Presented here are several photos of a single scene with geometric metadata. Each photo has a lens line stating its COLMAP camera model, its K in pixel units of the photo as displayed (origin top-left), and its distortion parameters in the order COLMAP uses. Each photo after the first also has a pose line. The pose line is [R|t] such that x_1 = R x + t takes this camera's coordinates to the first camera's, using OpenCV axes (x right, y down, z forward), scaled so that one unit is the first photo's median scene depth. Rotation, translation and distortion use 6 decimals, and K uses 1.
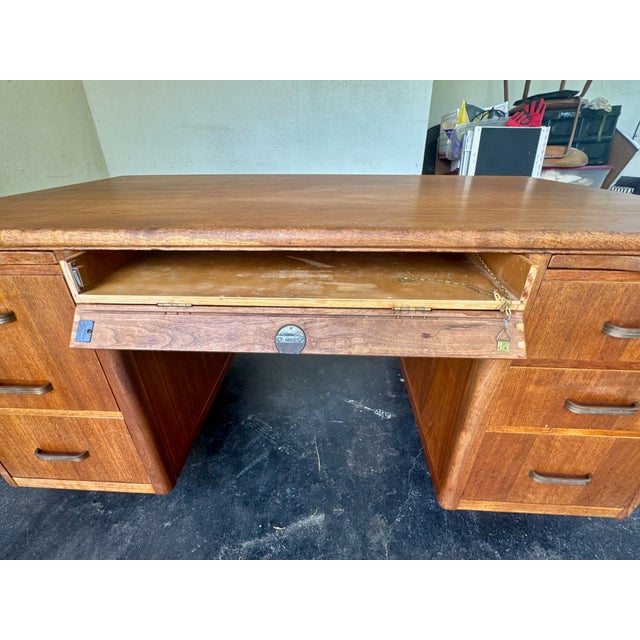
lens RADIAL K [[322.1, 0, 315.6], [0, 322.1, 318.8], [0, 0, 1]] dist [-0.005024, 0.000124]
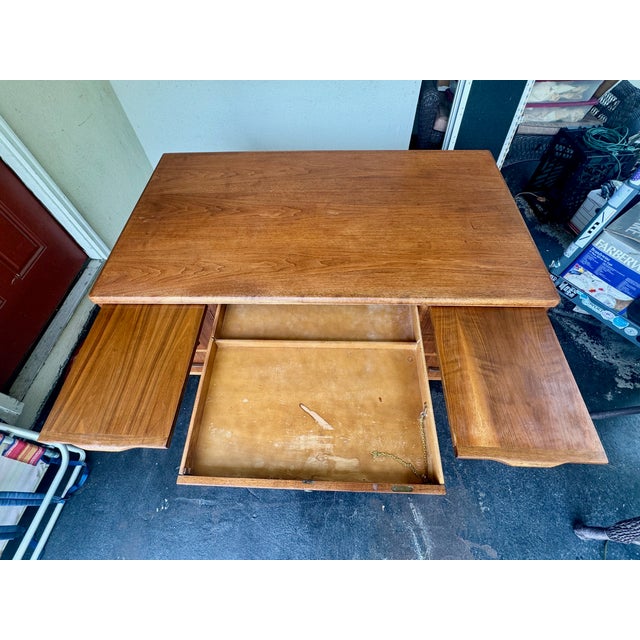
lens RADIAL K [[322.1, 0, 319.3], [0, 322.1, 318.6], [0, 0, 1]] dist [-0.005024, 0.000124]
pose [[0.999546, -0.029053, -0.007998, -0.020197], [0.029432, 0.884312, 0.465968, -0.637973], [-0.006465, -0.465992, 0.884765, -0.565705]]
